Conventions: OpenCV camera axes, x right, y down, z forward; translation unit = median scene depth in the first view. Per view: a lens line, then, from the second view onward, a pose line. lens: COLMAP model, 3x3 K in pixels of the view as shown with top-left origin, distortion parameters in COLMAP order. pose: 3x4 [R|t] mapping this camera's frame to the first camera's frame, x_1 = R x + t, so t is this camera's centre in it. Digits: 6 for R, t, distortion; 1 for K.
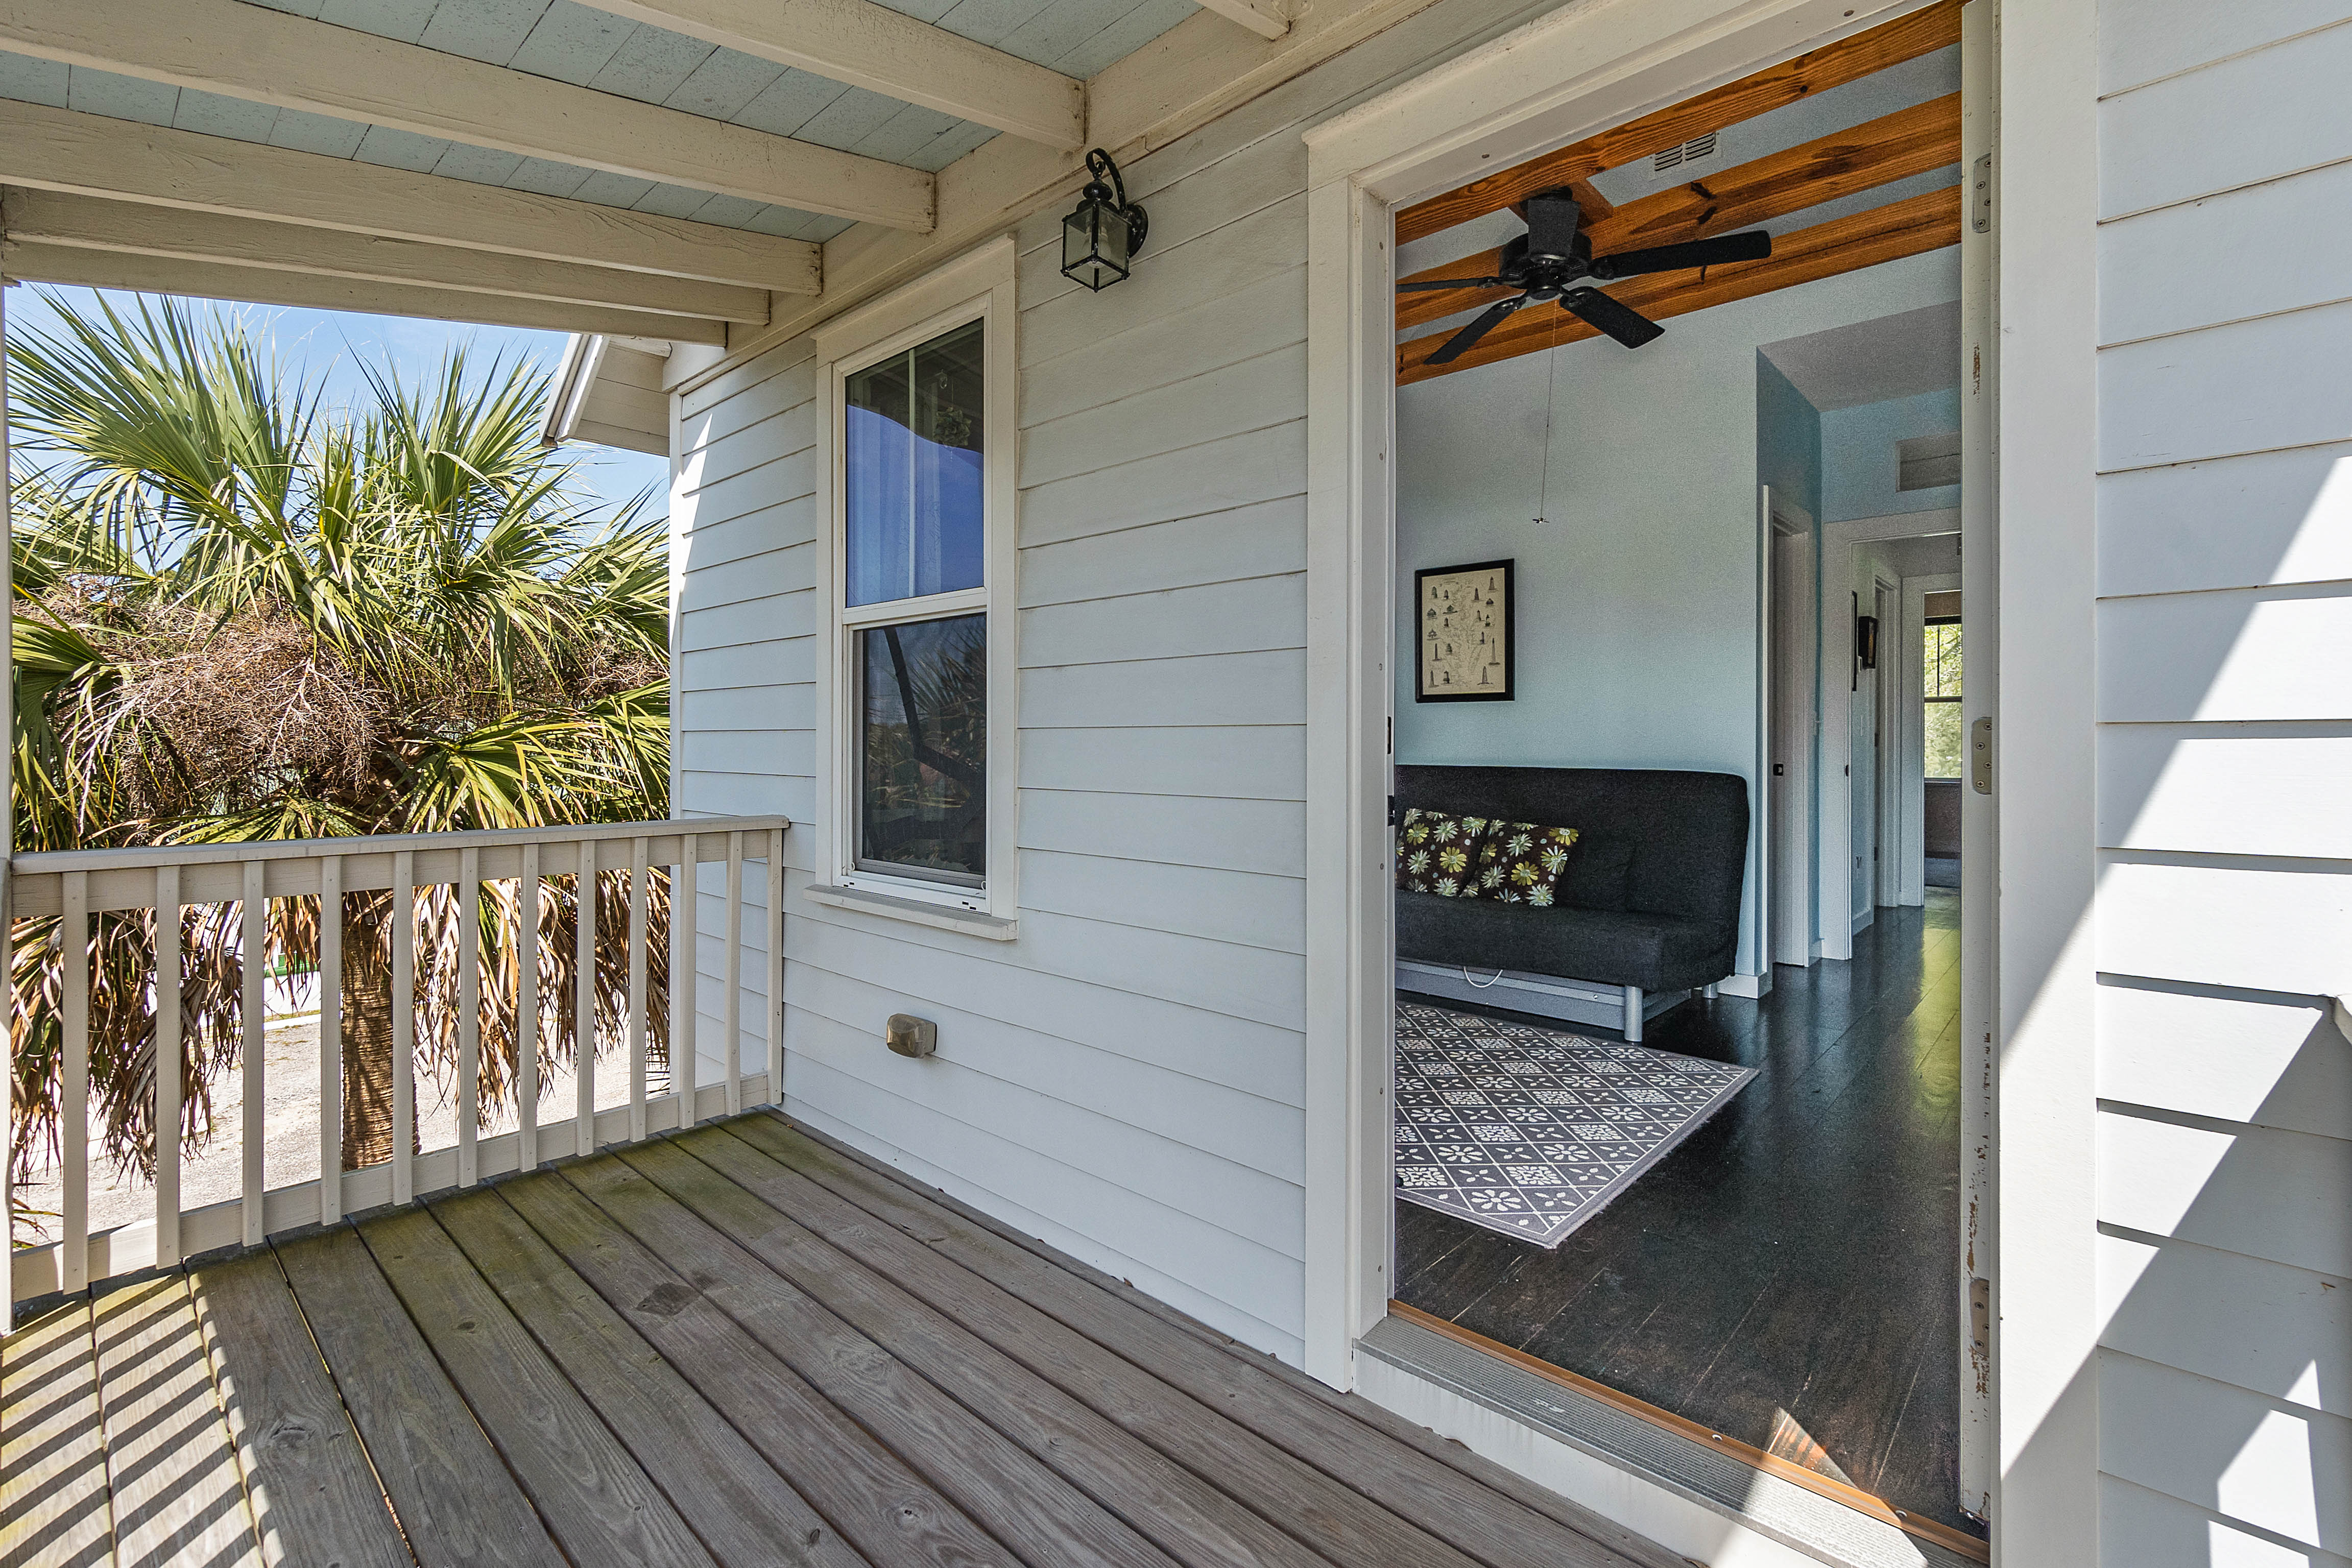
lens RADIAL K [[1059.7, 0, 1165.9], [0, 1059.7, 744.1], [0, 0, 1]] dist [-0.000936, -0.000036]
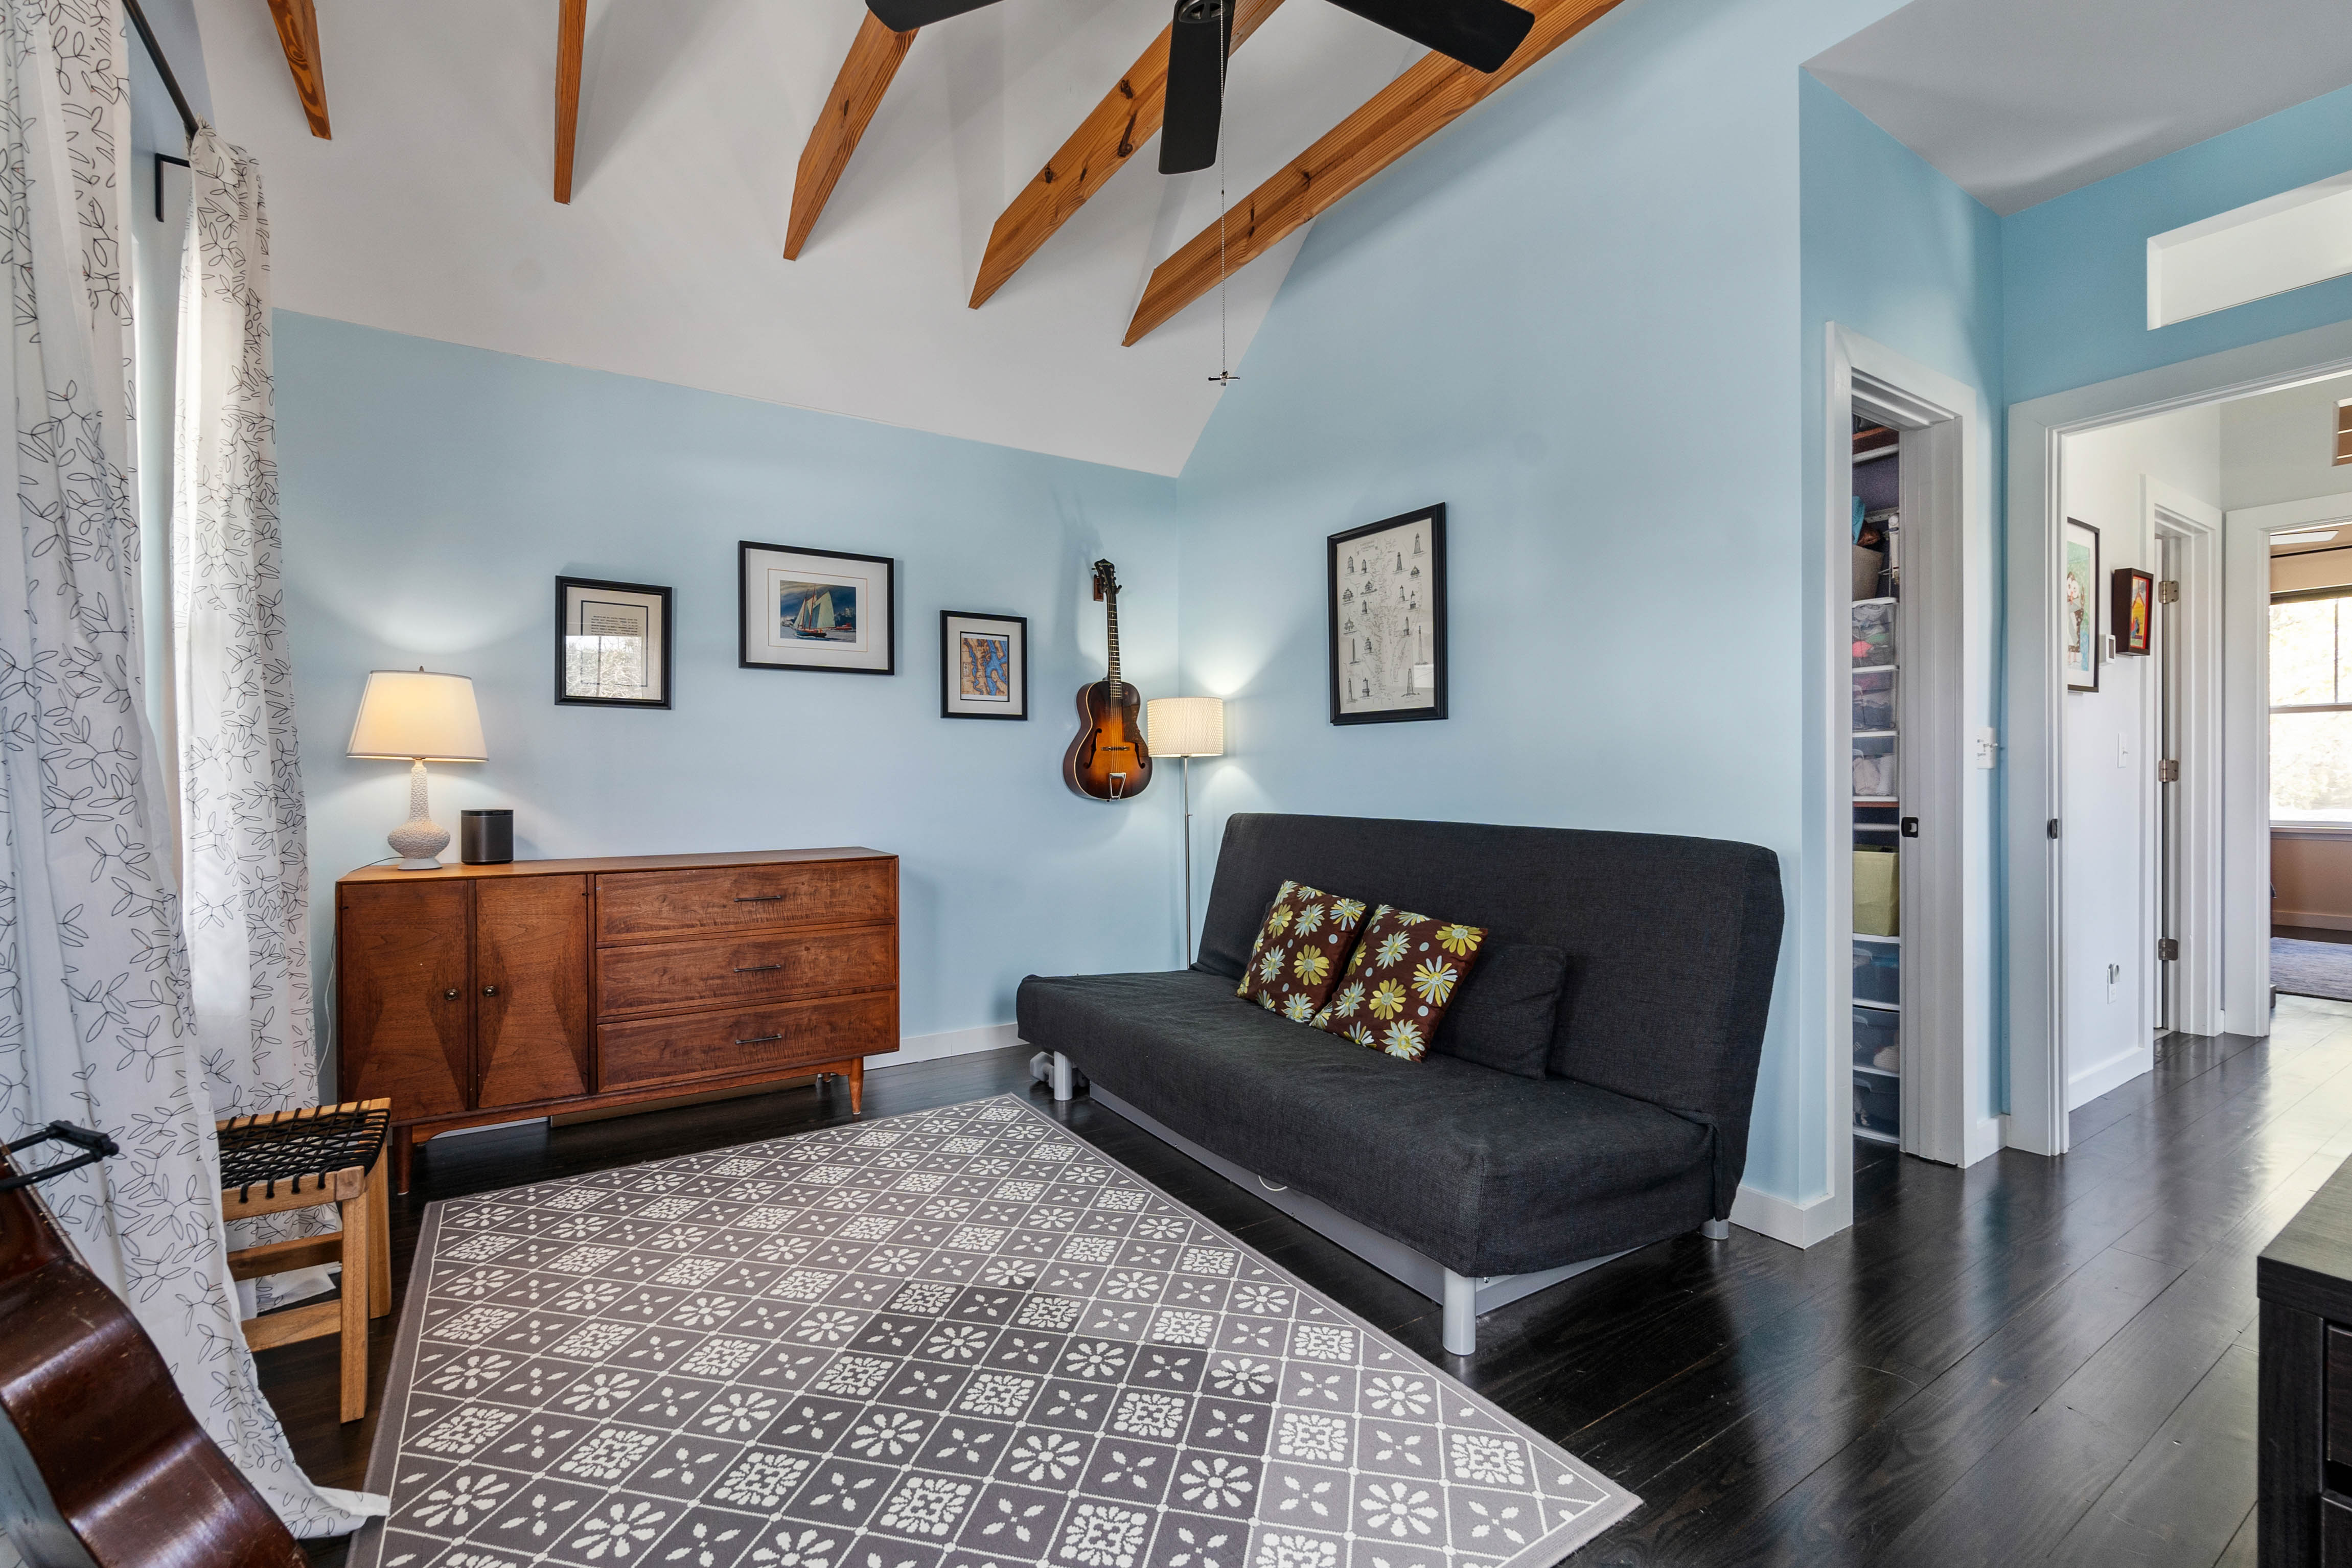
lens RADIAL K [[1012.5, 0, 1167.7], [0, 1012.5, 771.3], [0, 0, 1]] dist [-0.002912, -0.000107]
pose [[0.967657, -0.006011, -0.252198, 0.340236], [0.005125, 0.999978, -0.004170, -0.007687], [0.252218, 0.002743, 0.967667, 0.374501]]
